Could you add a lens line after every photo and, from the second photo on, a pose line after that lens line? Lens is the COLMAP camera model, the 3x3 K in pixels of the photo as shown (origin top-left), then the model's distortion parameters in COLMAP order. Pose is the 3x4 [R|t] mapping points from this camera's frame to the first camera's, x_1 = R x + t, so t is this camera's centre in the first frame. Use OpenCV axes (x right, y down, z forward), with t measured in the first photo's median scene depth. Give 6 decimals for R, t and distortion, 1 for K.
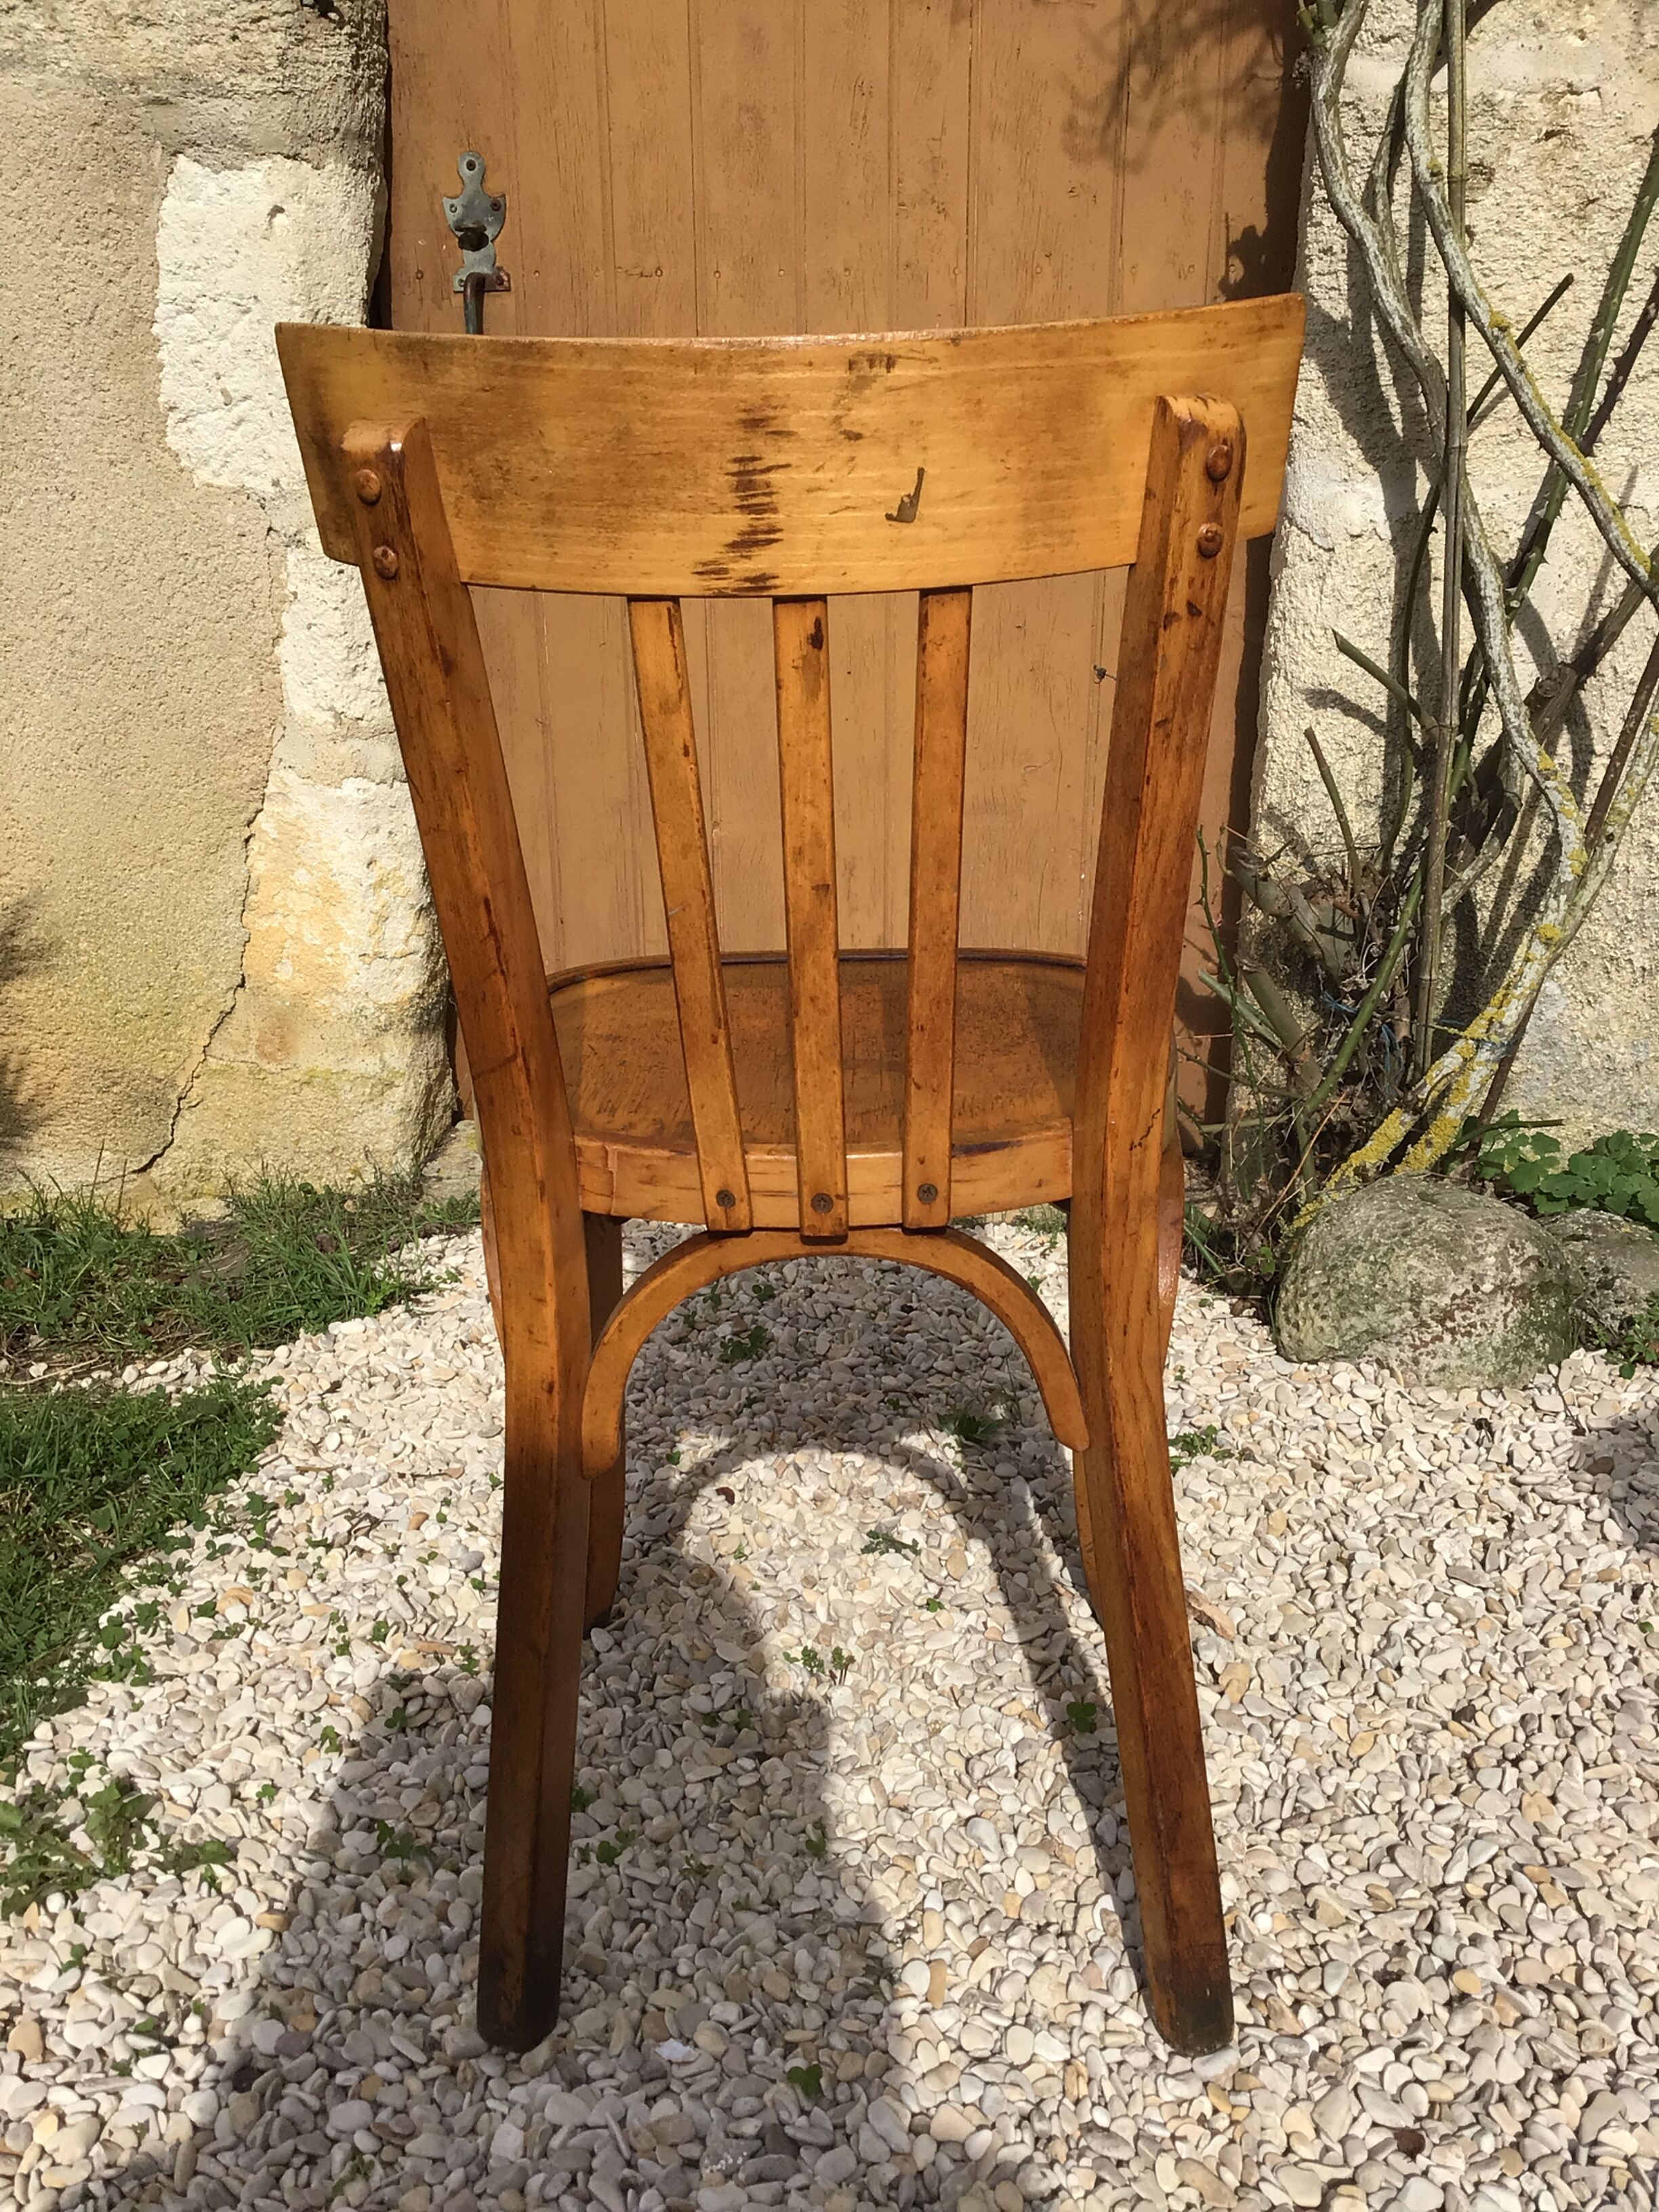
lens RADIAL K [[2053.2, 0, 822.0], [0, 2053.2, 1101.4], [0, 0, 1]] dist [0.074223, -0.167095]
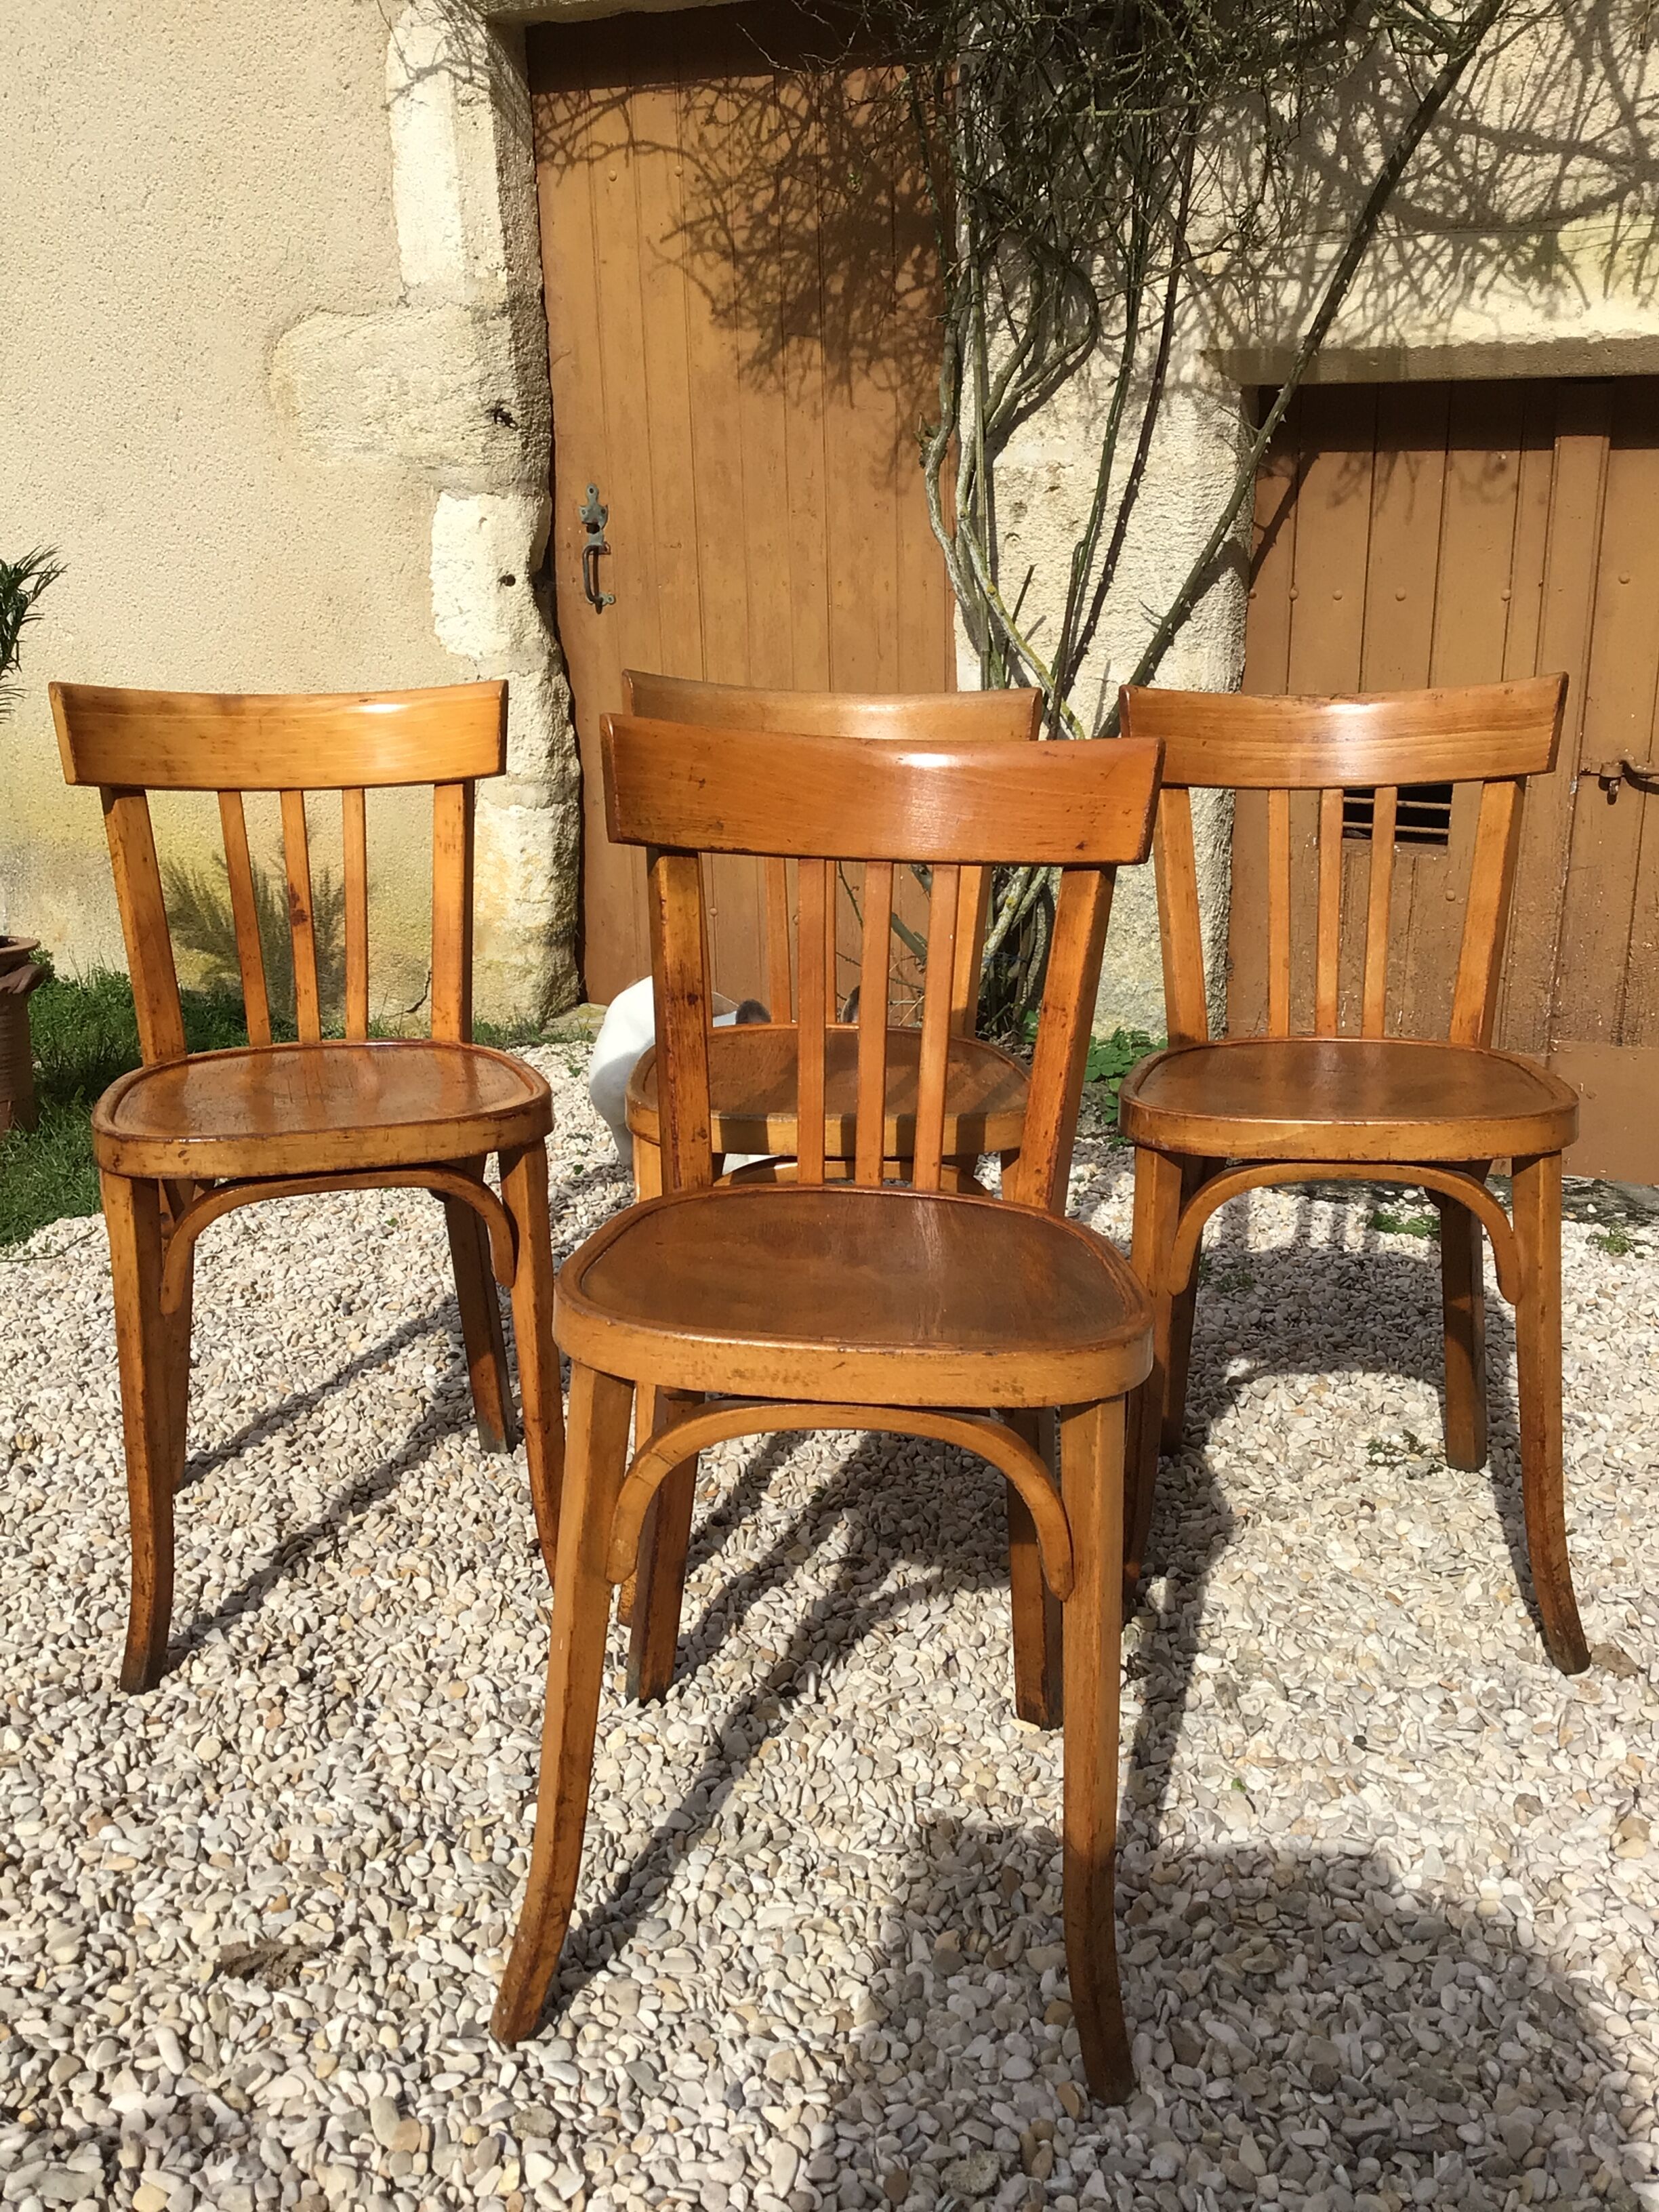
lens RADIAL K [[2053.2, 0, 822.0], [0, 2053.2, 1101.4], [0, 0, 1]] dist [0.074223, -0.167095]
pose [[0.948724, 0.080827, -0.305597, 0.820041], [-0.093956, 0.995169, -0.028473, 0.181767], [0.301819, 0.055726, 0.951735, -0.900399]]
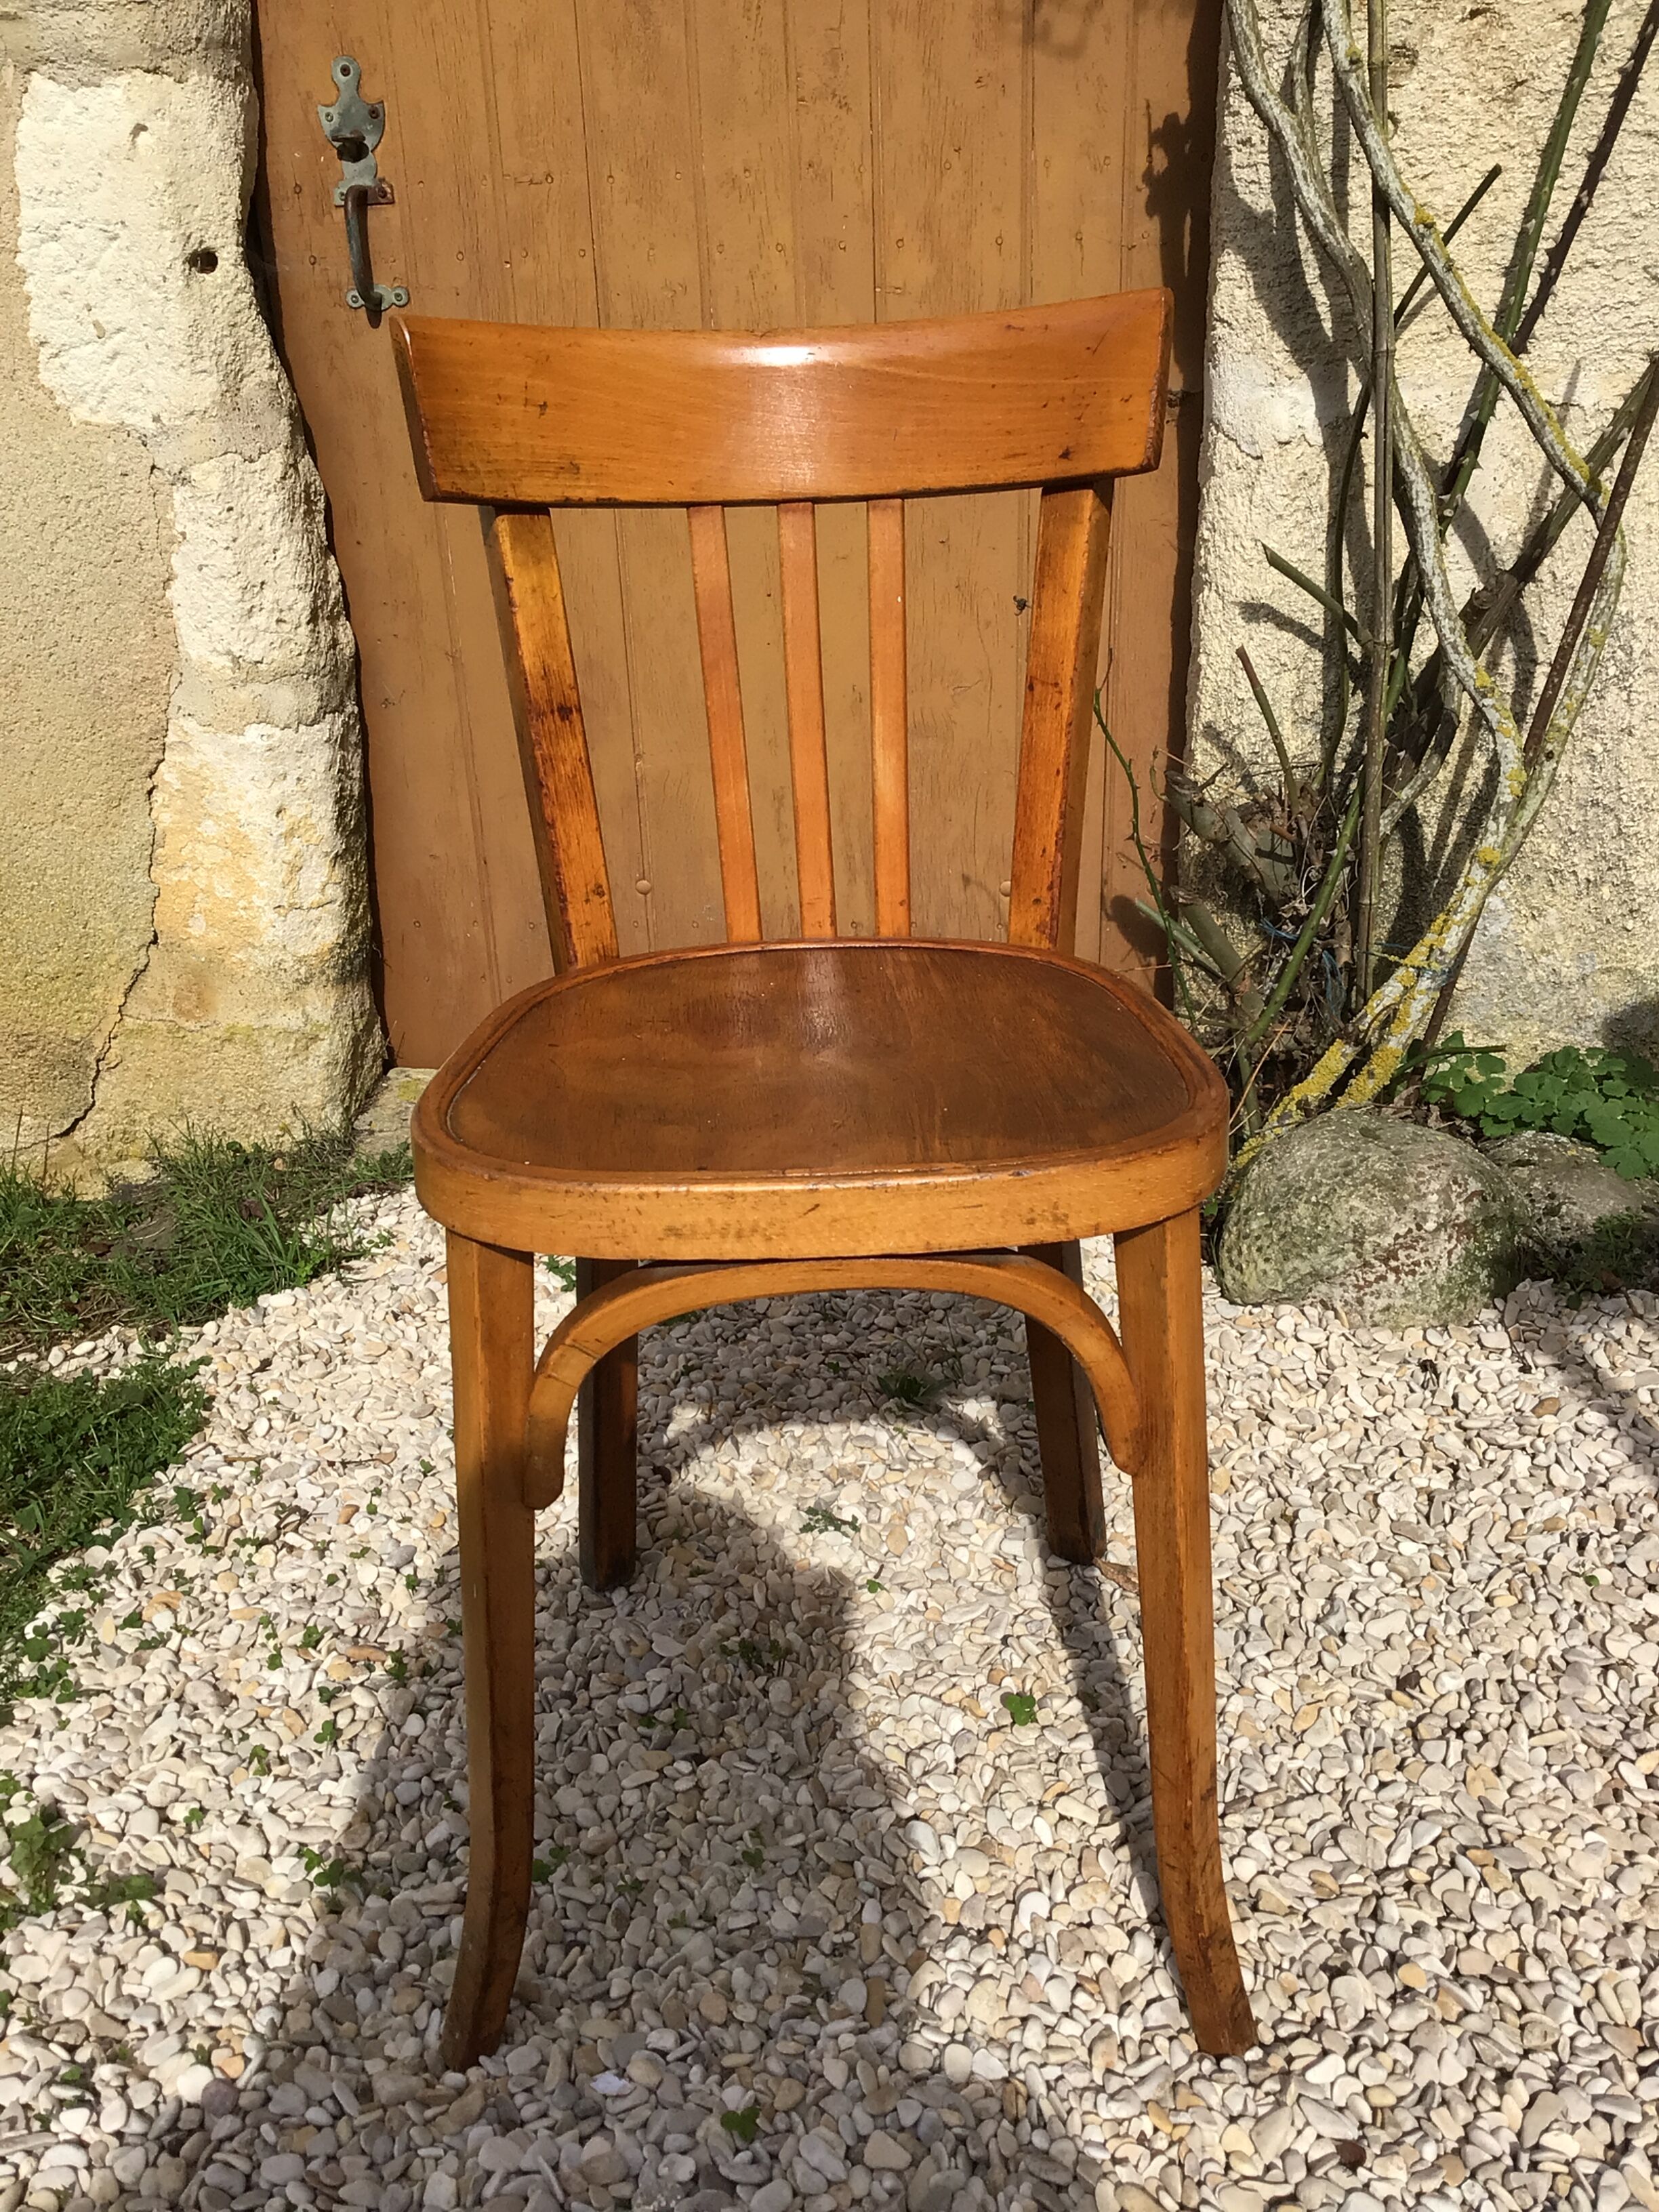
lens RADIAL K [[2054.1, 0, 829.5], [0, 2054.1, 1106.0], [0, 0, 1]] dist [0.088699, -0.202299]
pose [[0.999122, -0.038324, 0.016912, 0.020993], [0.037173, 0.997270, 0.063801, -0.039418], [-0.019310, -0.063116, 0.997819, 0.026076]]
